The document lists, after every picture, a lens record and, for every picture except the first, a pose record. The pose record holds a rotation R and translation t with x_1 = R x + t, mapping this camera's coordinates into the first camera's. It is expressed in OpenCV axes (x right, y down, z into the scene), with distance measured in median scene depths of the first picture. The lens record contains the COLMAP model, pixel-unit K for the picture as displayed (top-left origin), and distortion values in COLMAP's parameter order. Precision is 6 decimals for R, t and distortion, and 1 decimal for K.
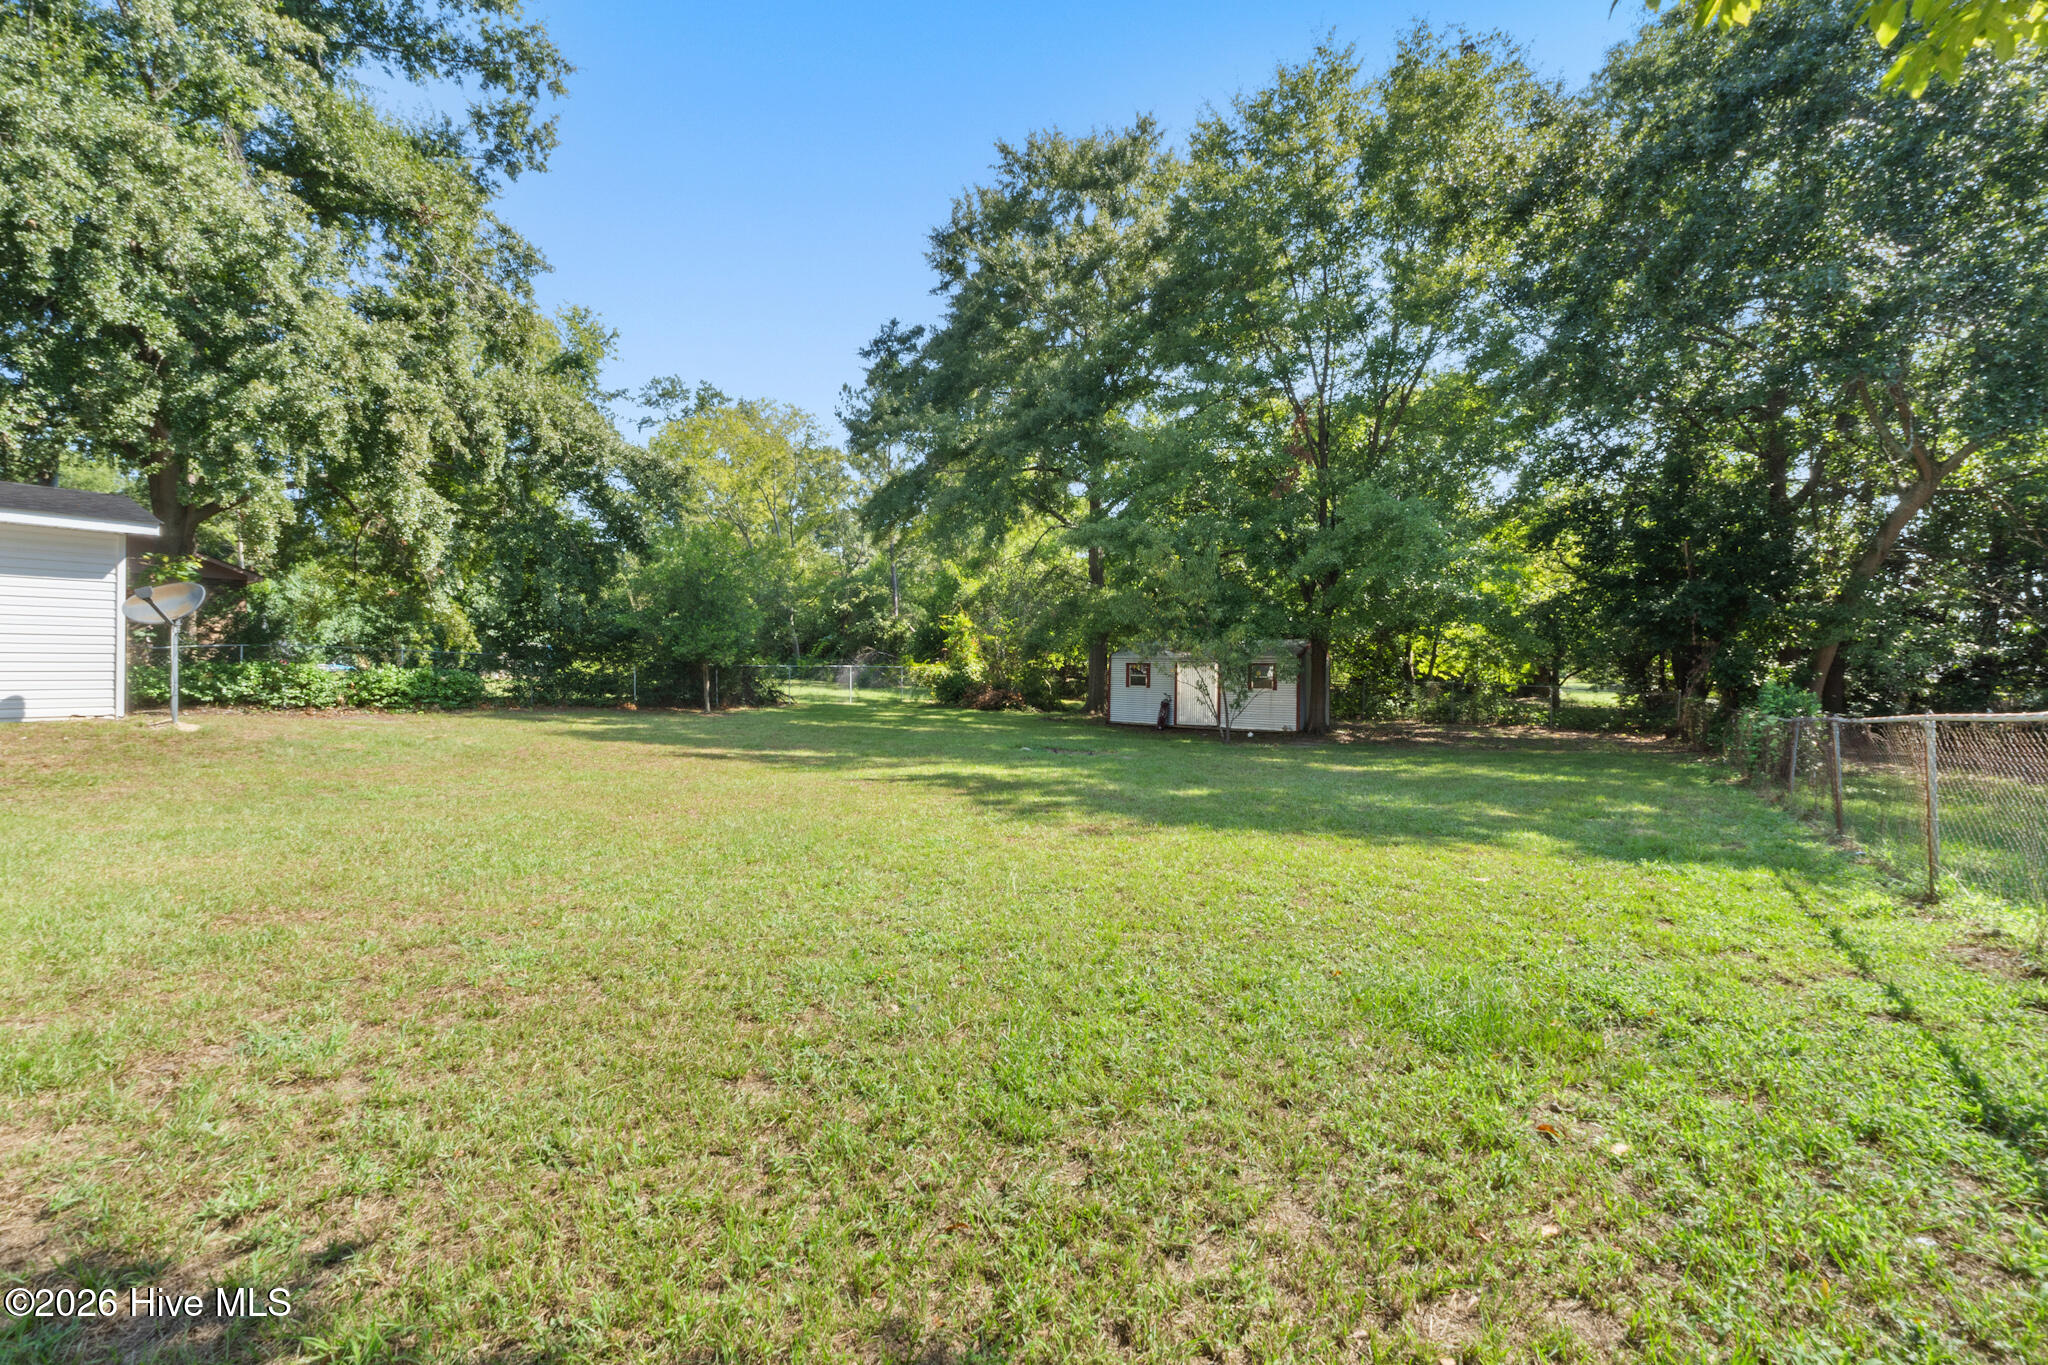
lens RADIAL K [[862.7, 0, 1024.0], [0, 862.7, 682.5], [0, 0, 1]] dist [-0.000499, -0.000049]
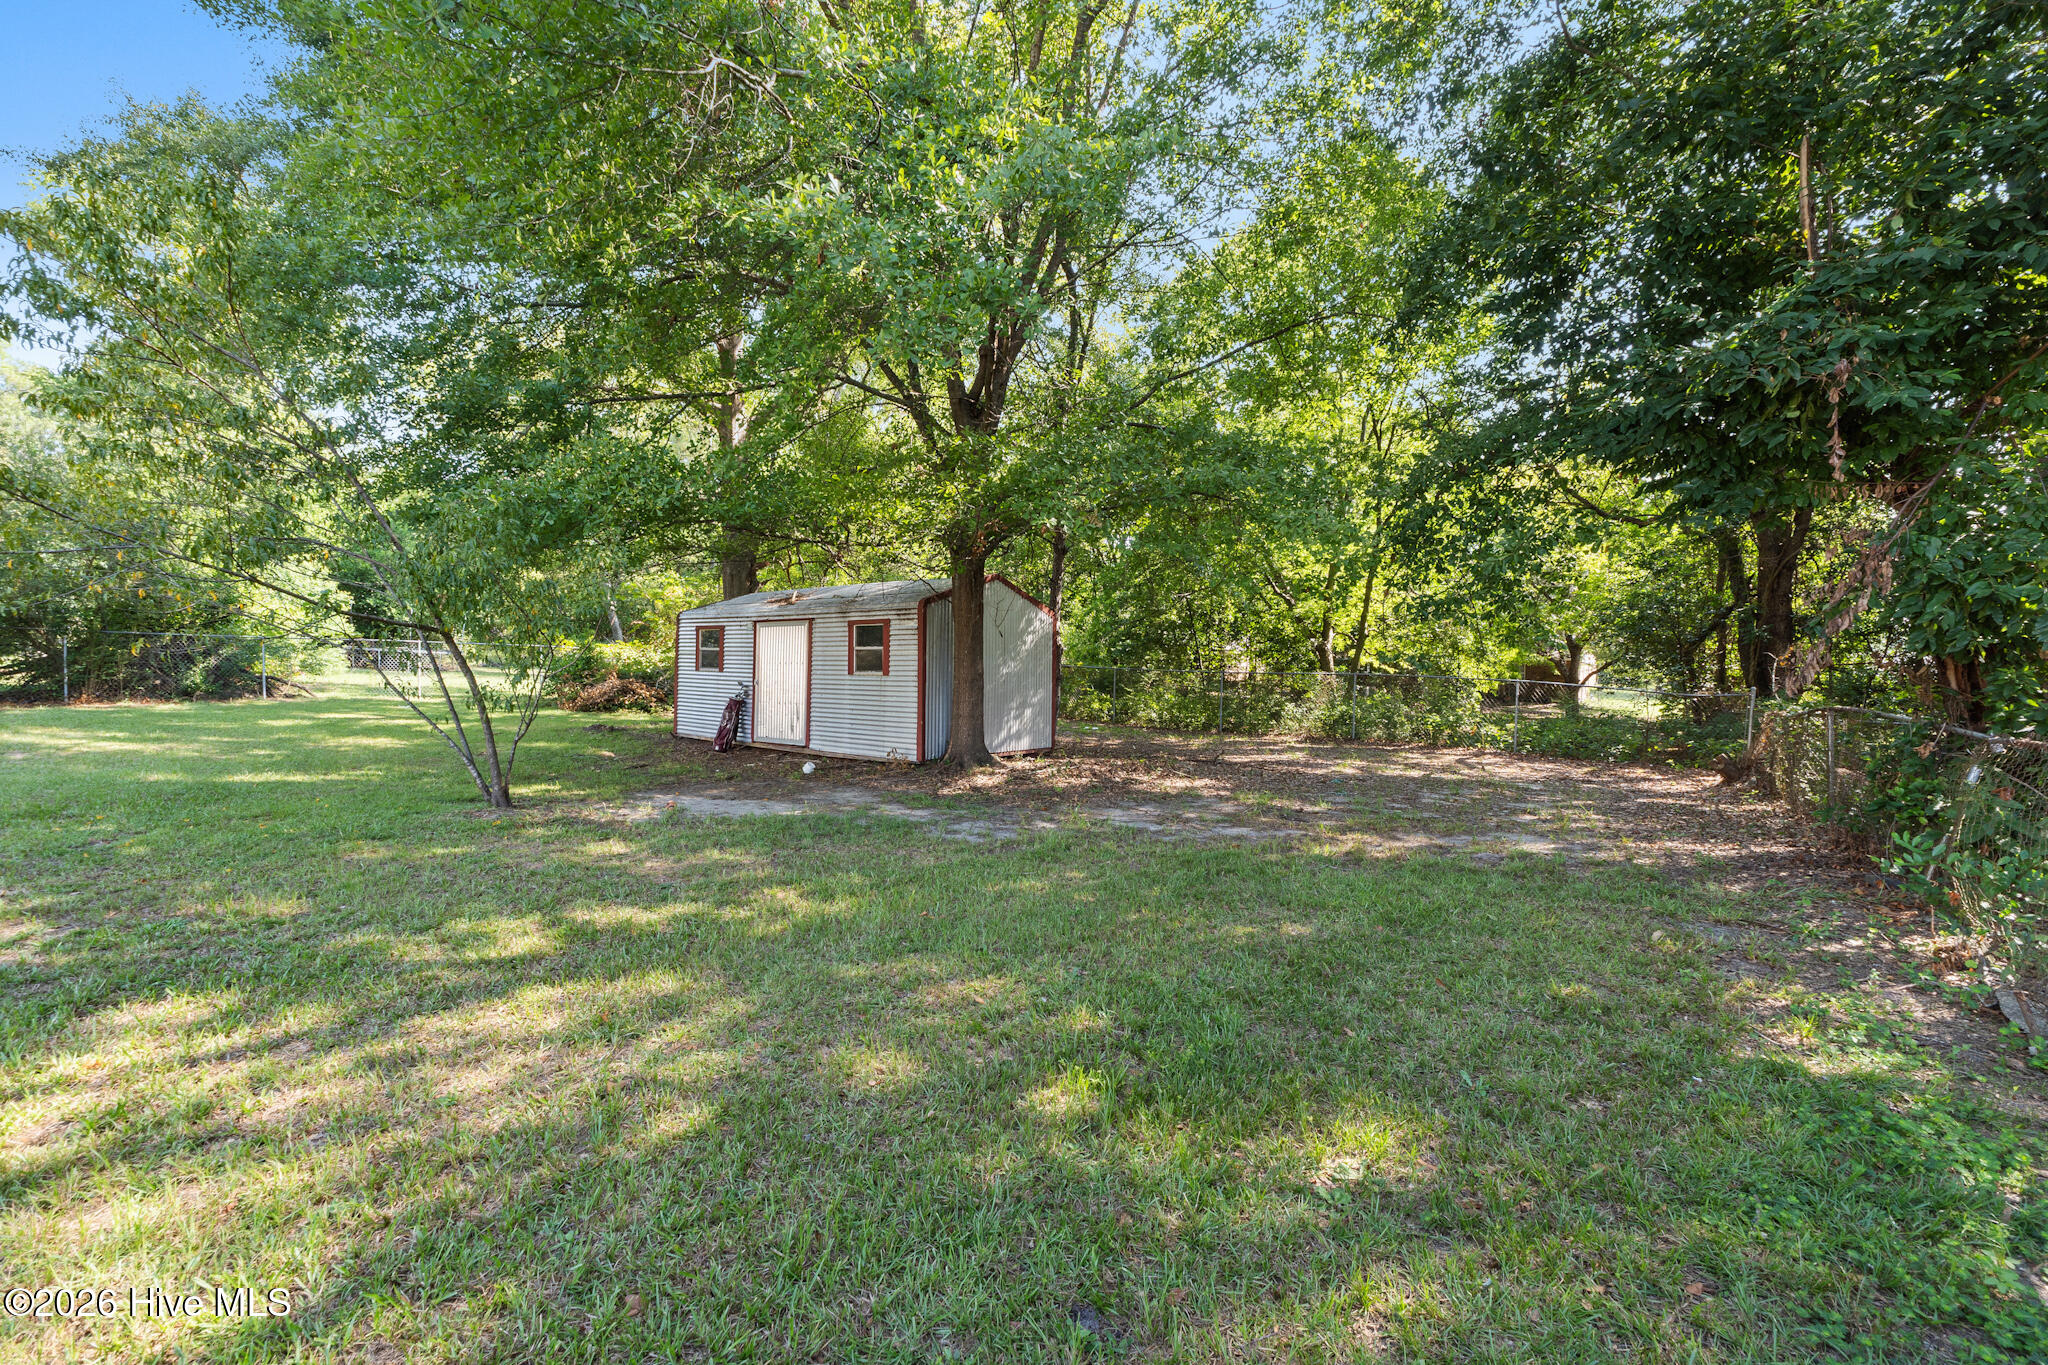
lens RADIAL K [[862.7, 0, 1024.0], [0, 862.7, 682.5], [0, 0, 1]] dist [-0.000499, -0.000049]
pose [[0.998785, 0.008019, -0.048628, 0.333302], [-0.008378, 0.999939, -0.007189, 0.013553], [0.048567, 0.007588, 0.998791, 0.441251]]
